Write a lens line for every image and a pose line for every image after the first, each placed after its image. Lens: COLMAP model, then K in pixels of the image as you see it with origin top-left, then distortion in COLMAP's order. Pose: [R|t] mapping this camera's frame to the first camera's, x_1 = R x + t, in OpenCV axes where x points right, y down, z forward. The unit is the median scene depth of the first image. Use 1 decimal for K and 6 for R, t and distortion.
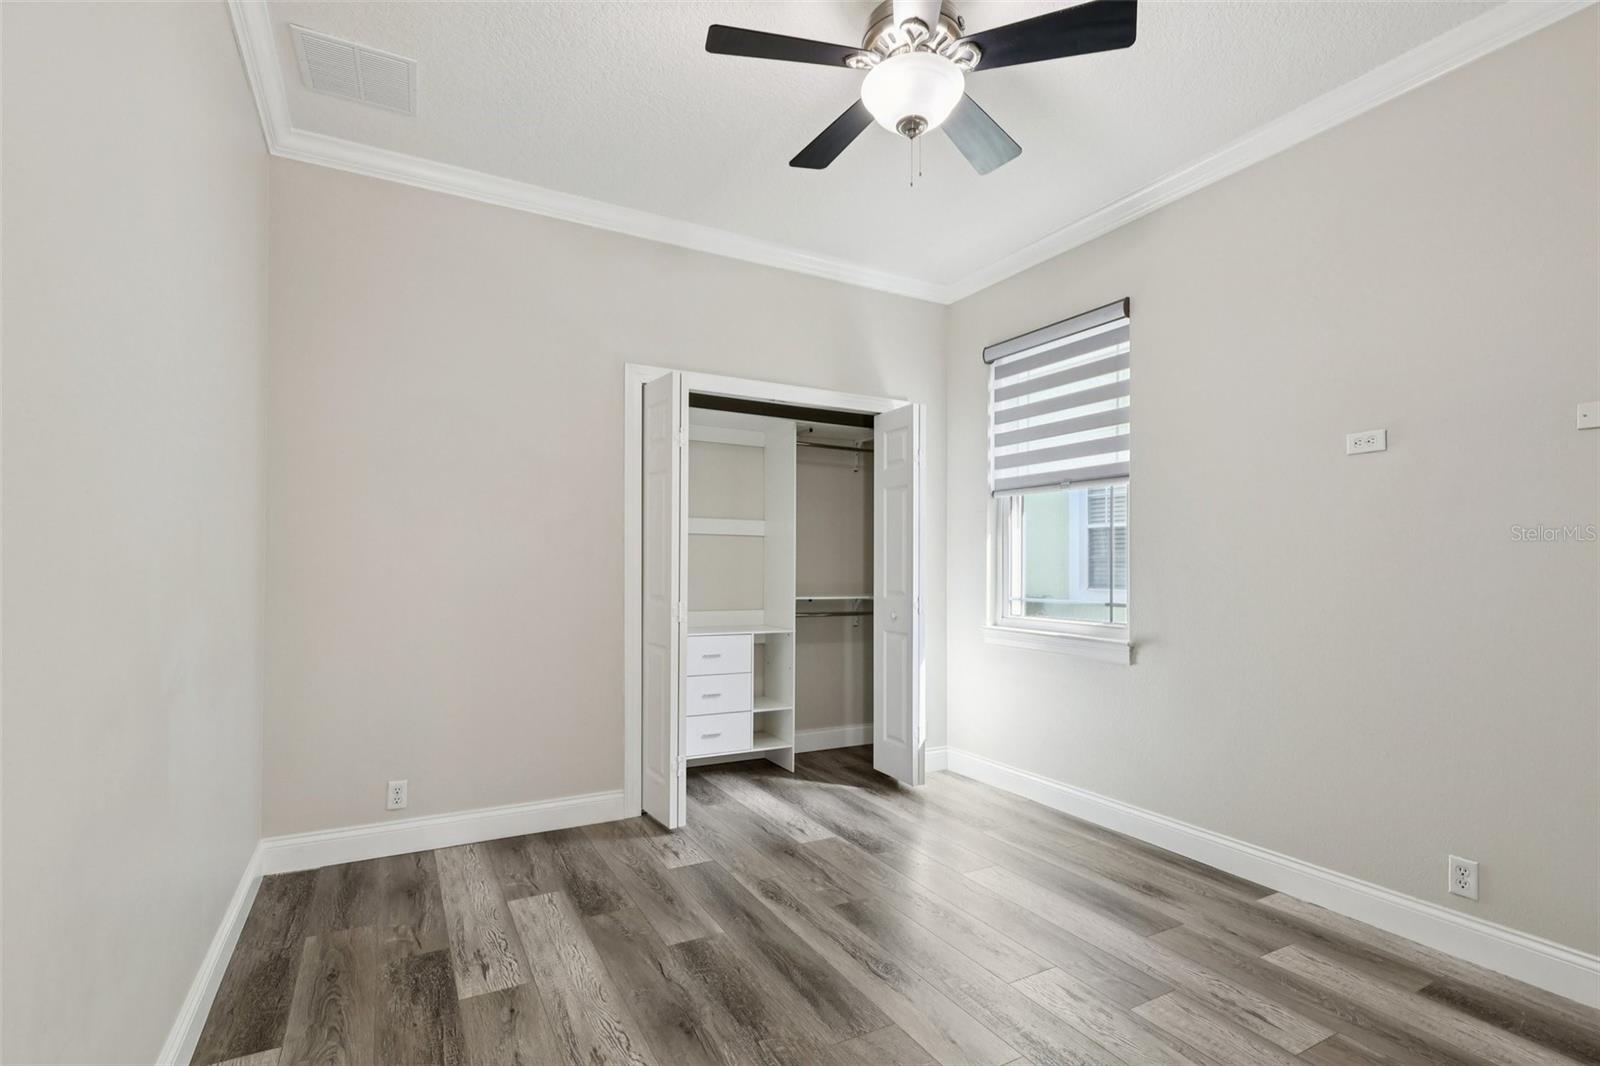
lens RADIAL K [[755.5, 0, 795.0], [0, 755.5, 547.3], [0, 0, 1]] dist [0.036858, 0.000234]
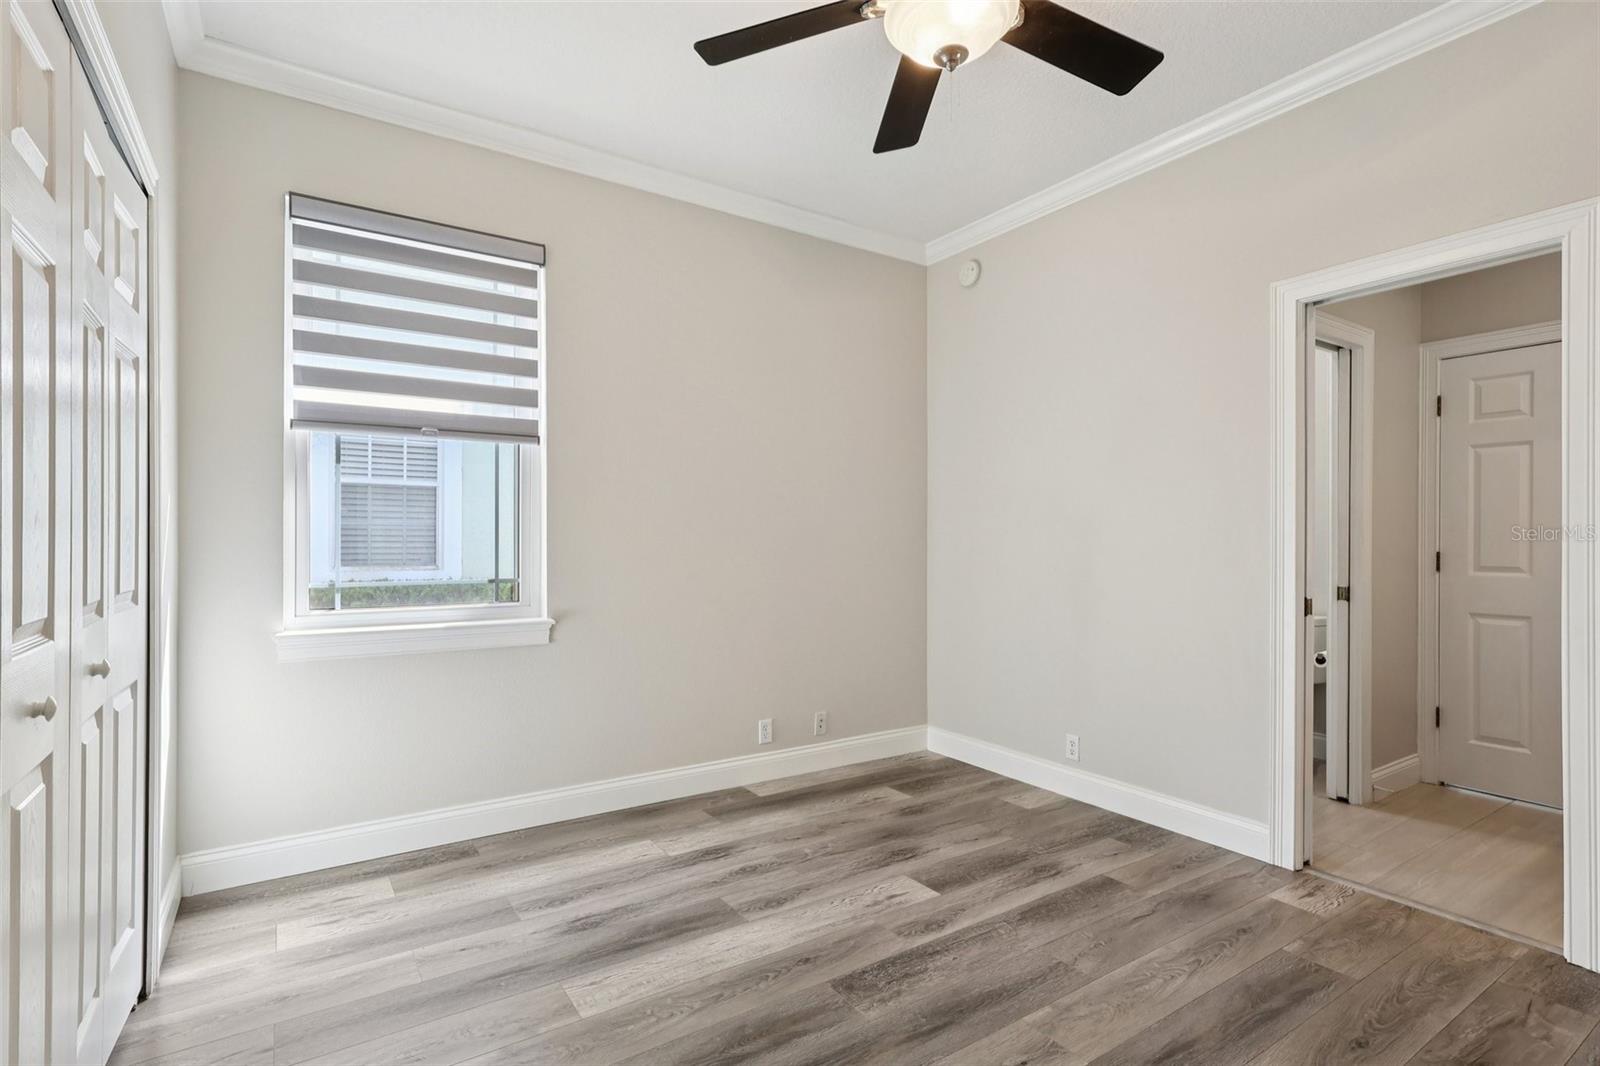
lens RADIAL K [[766.3, 0, 799.1], [0, 766.3, 544.1], [0, 0, 1]] dist [-0.002012, 0.000170]
pose [[-0.082935, -0.002640, 0.996551, -0.520264], [-0.027778, 0.999614, 0.000336, 0.024629], [-0.996168, -0.027655, -0.082976, 0.785795]]
